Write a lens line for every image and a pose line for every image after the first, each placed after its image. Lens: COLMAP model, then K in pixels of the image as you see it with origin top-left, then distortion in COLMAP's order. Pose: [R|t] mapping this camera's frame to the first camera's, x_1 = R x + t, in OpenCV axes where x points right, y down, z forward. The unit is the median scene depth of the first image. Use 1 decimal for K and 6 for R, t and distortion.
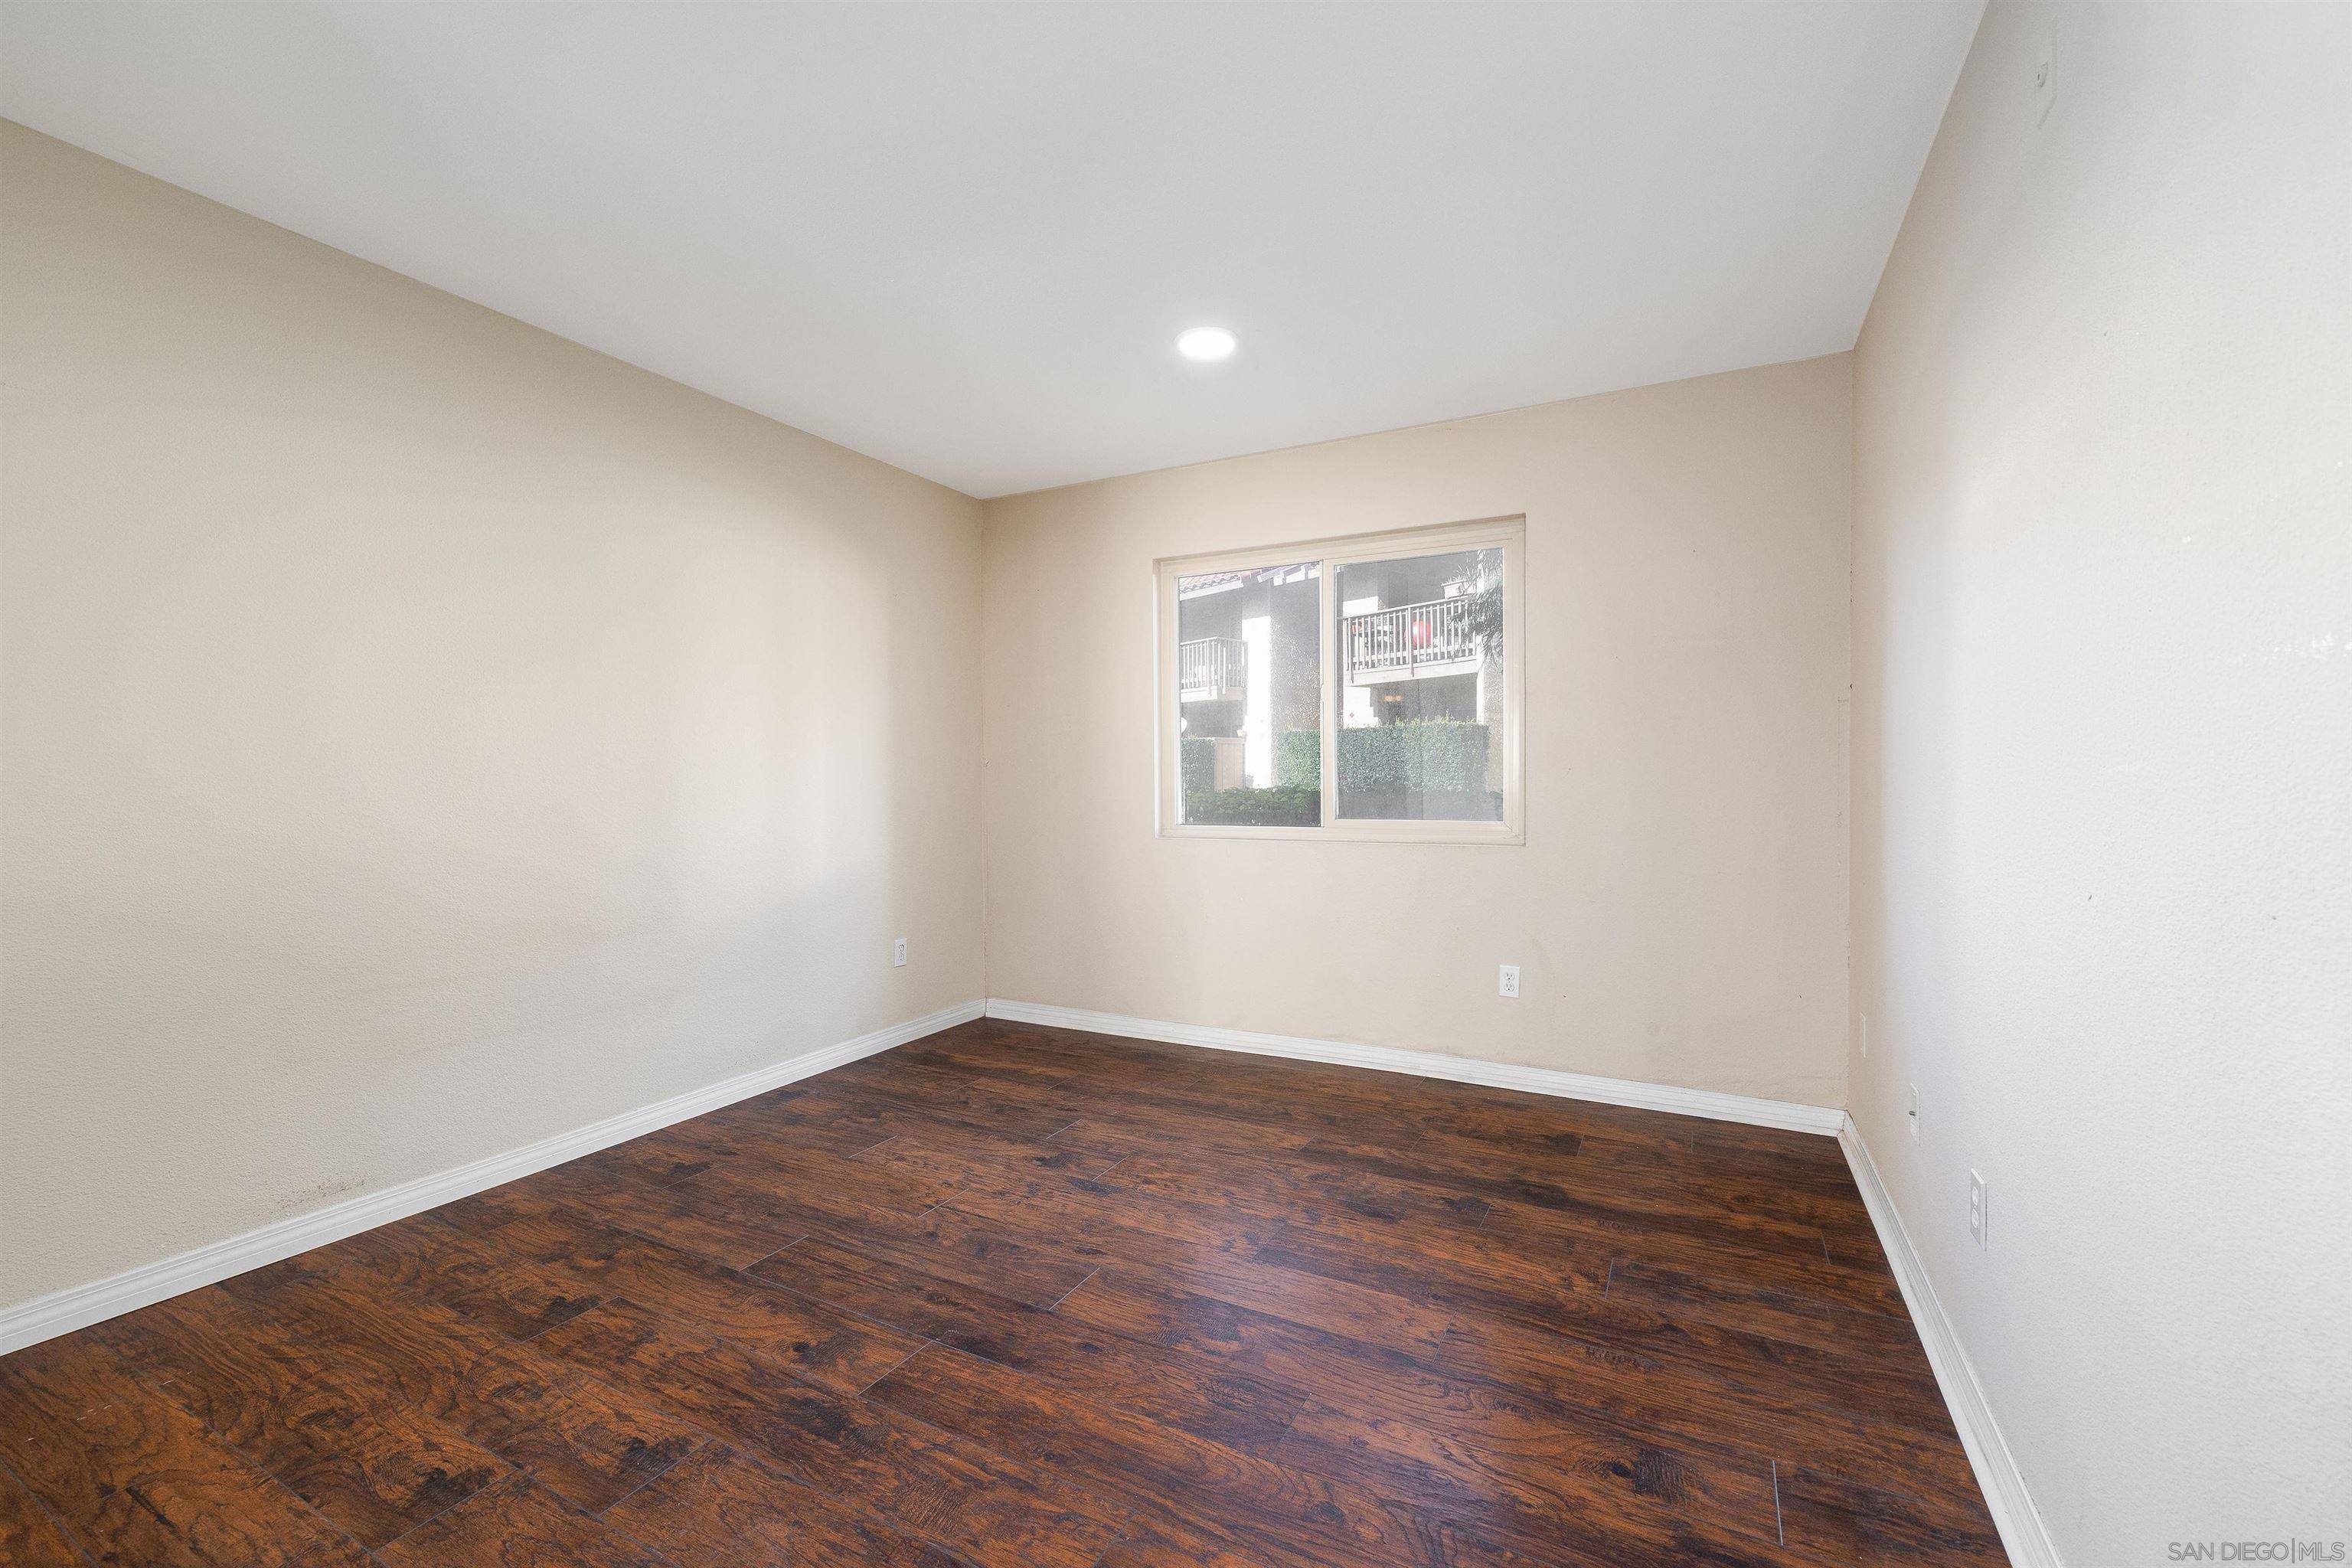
lens RADIAL K [[926.5, 0, 1175.2], [0, 926.5, 779.7], [0, 0, 1]] dist [0.010052, -0.000108]
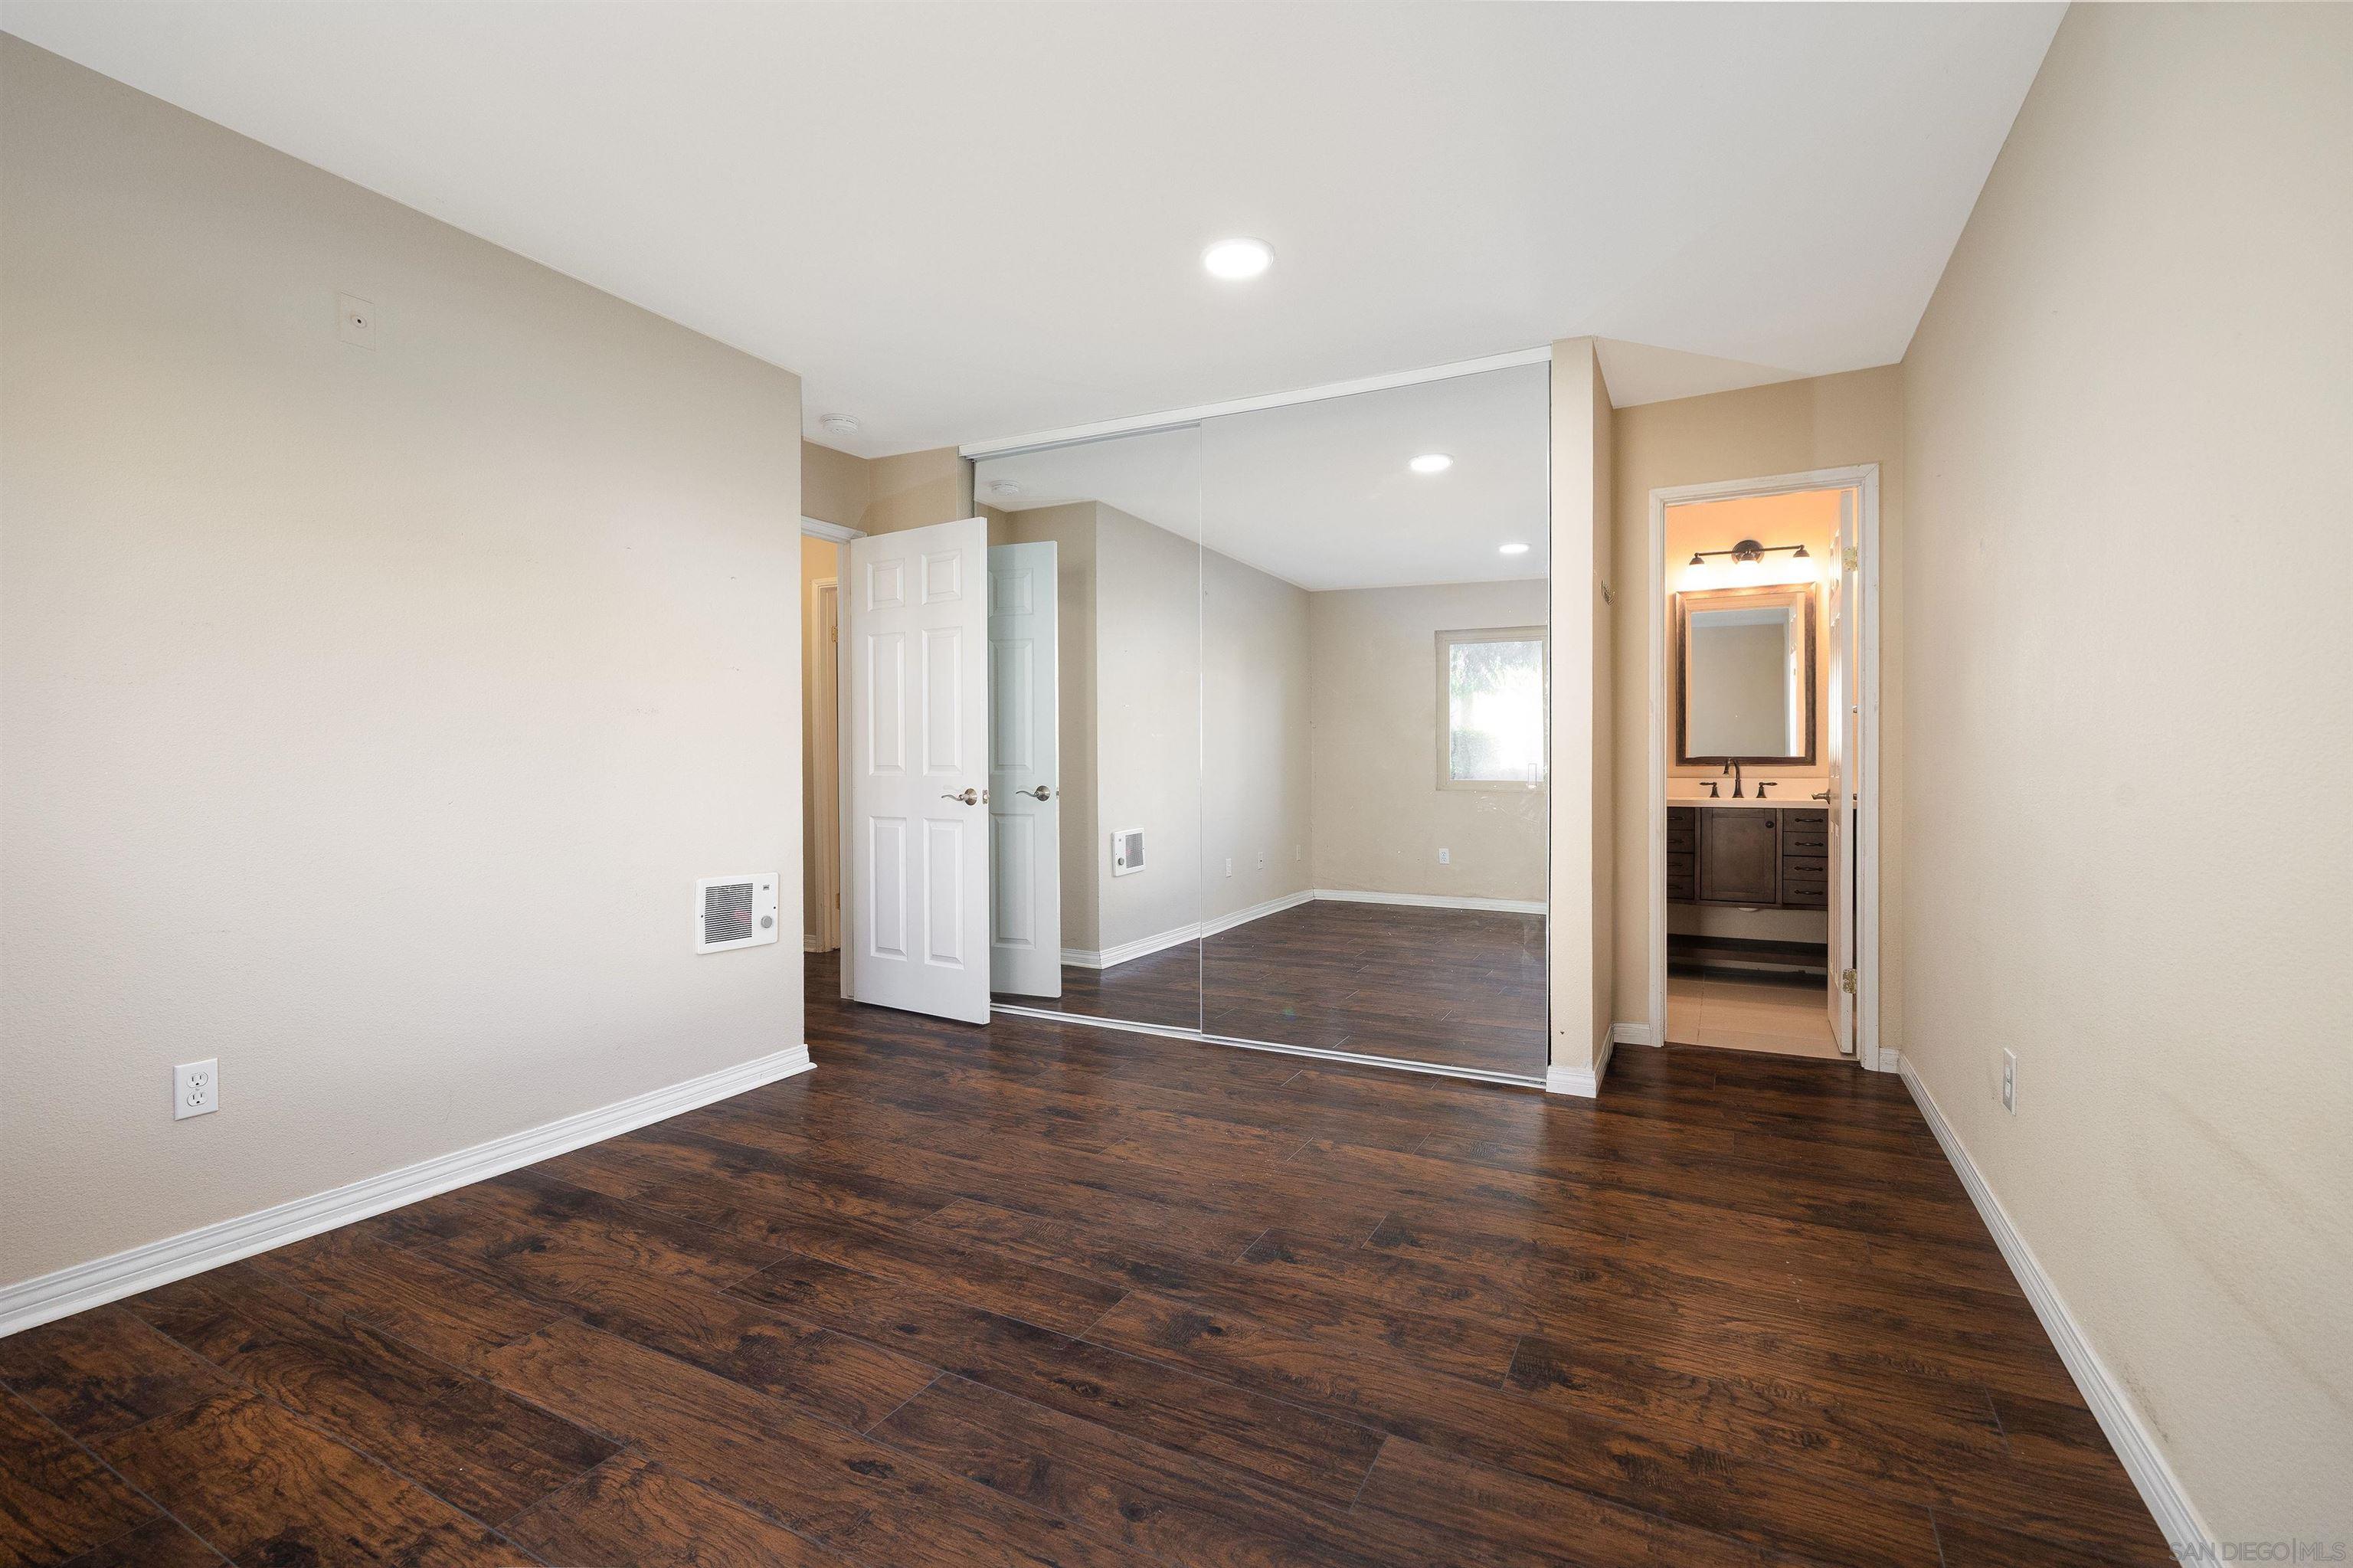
lens RADIAL K [[1018.3, 0, 1176.6], [0, 1018.3, 771.0], [0, 0, 1]] dist [-0.018202, -0.000293]
pose [[-0.999955, 0.005299, -0.007829, -0.352362], [0.005233, 0.999951, 0.008362, 0.035978], [0.007872, 0.008321, -0.999934, 1.985753]]
